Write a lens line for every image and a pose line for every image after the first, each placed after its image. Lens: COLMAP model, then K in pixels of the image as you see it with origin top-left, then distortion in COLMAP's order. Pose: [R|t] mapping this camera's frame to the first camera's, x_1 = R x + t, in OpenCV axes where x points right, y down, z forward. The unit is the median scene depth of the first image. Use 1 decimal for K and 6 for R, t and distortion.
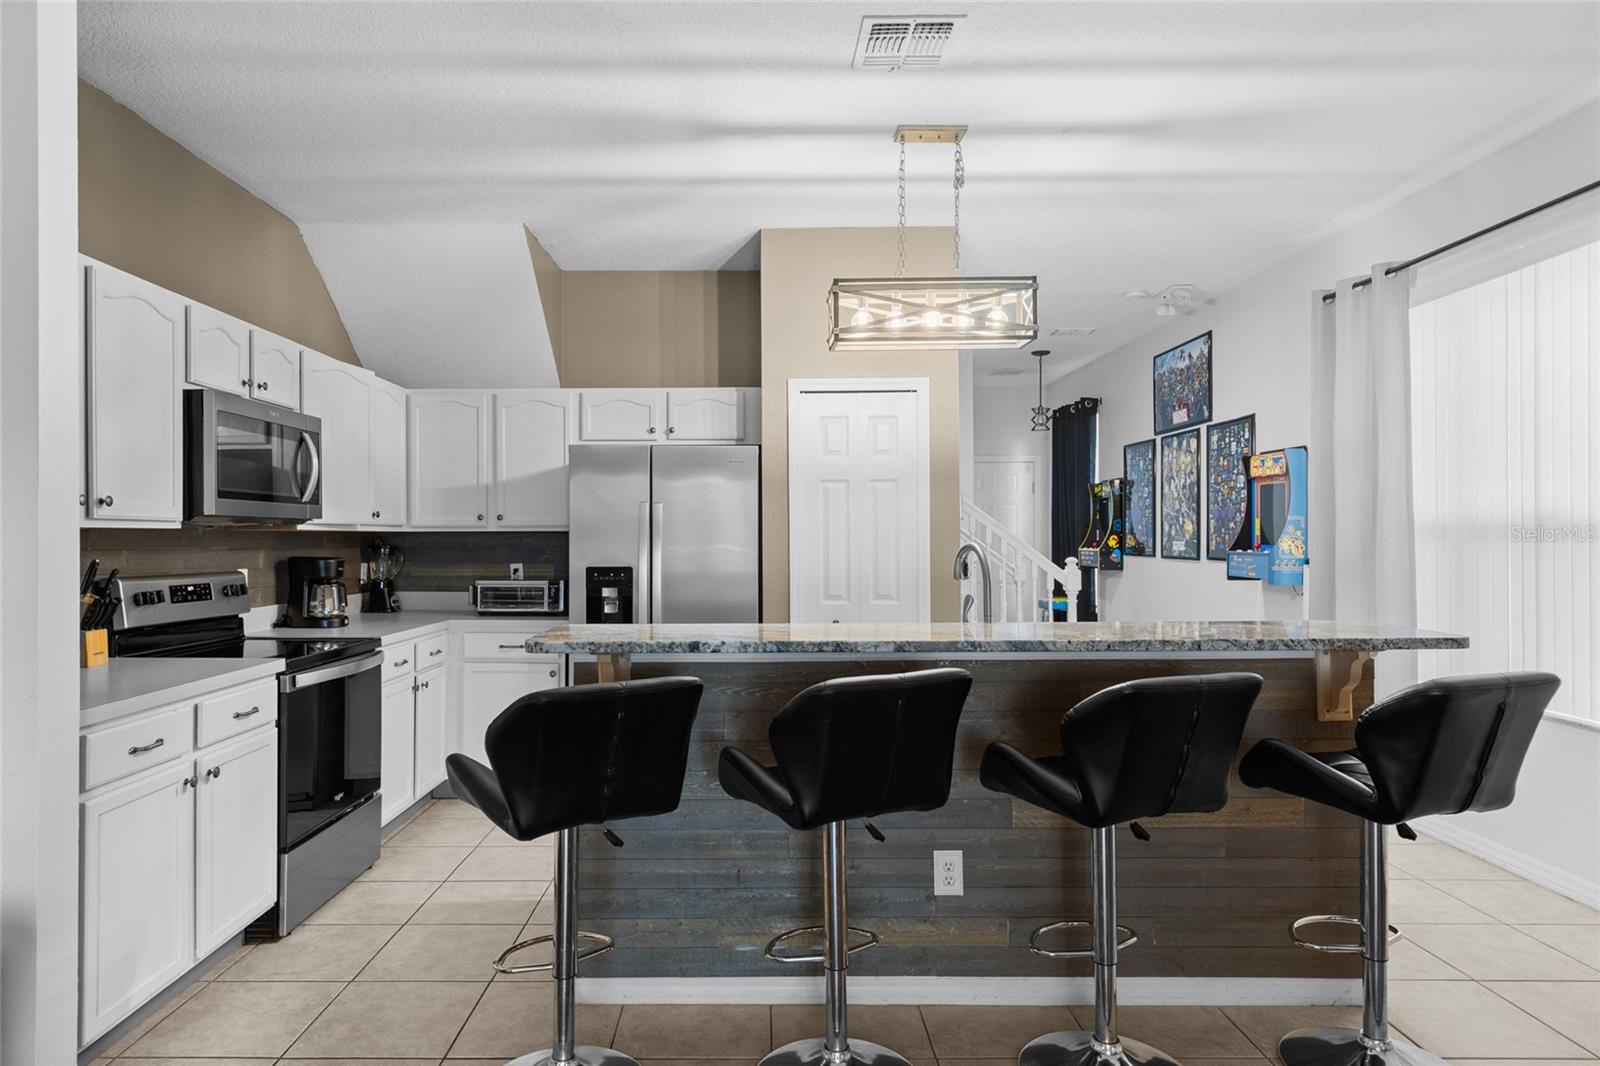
lens RADIAL K [[918.2, 0, 772.2], [0, 918.2, 530.5], [0, 0, 1]] dist [0.003185, -0.000645]
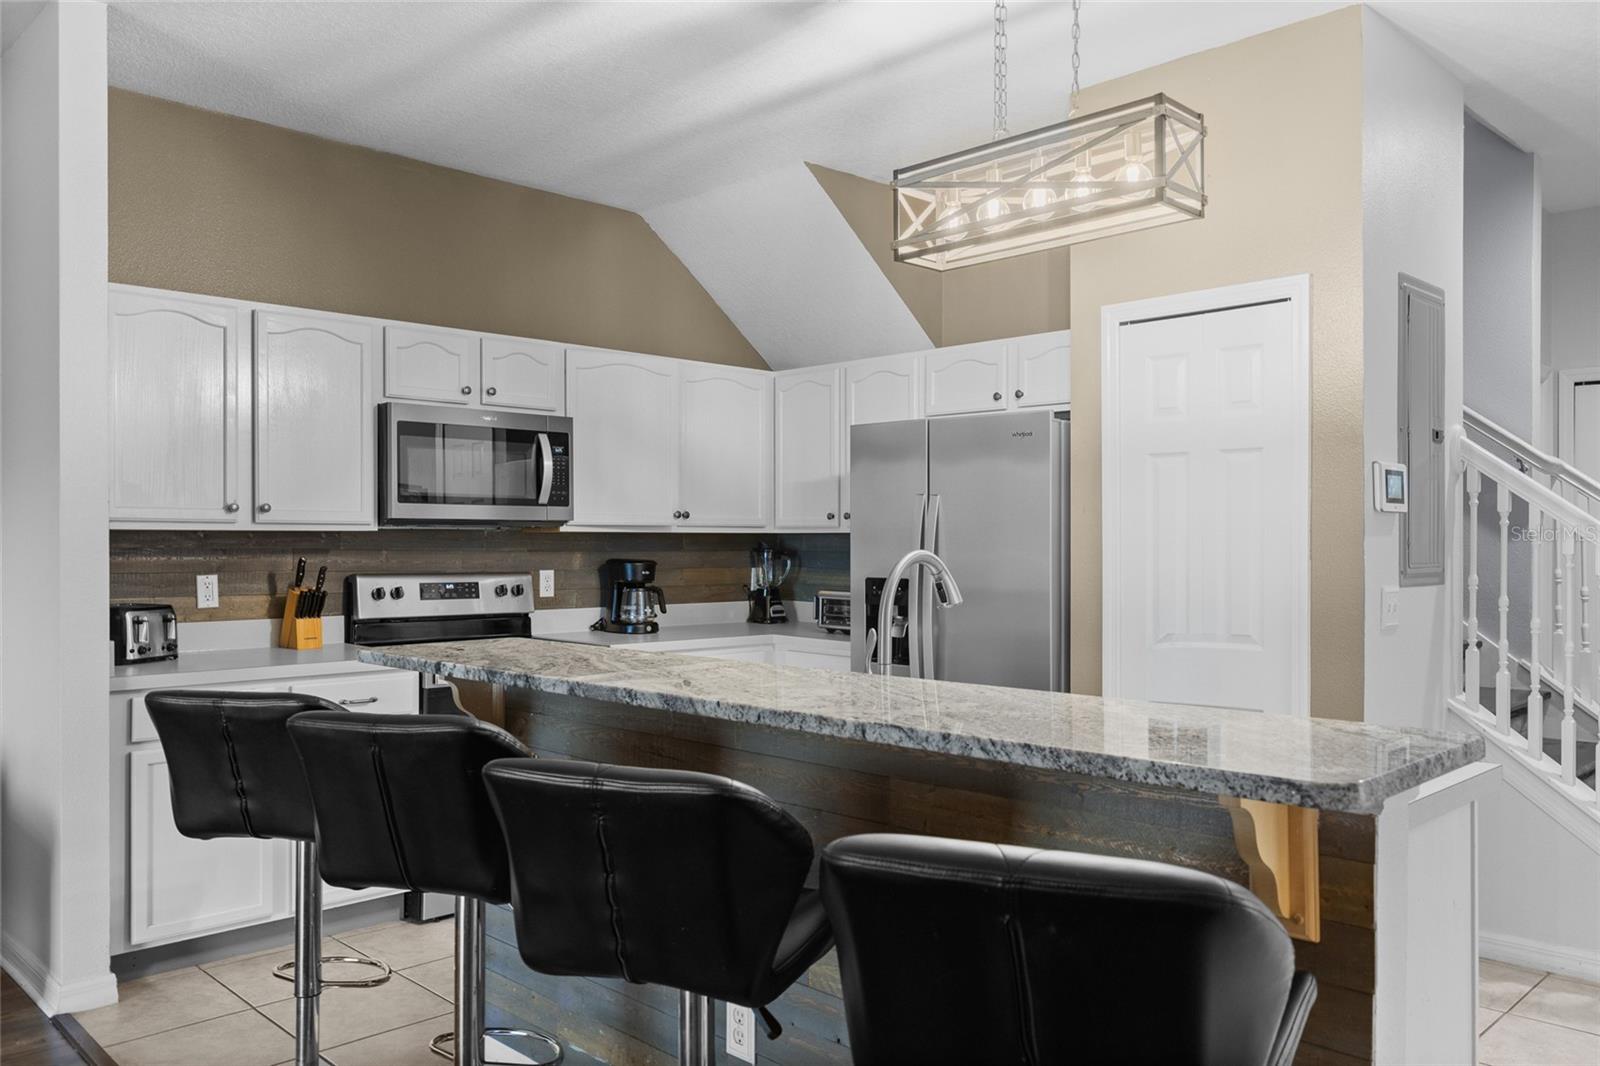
lens RADIAL K [[1204.1, 0, 829.7], [0, 1204.1, 543.3], [0, 0, 1]] dist [0.012486, 0.004822]
pose [[0.716550, 0.005346, -0.697515, 0.547471], [0.001878, 0.999952, 0.009593, 0.000067], [0.697533, -0.008184, 0.716506, 0.249946]]
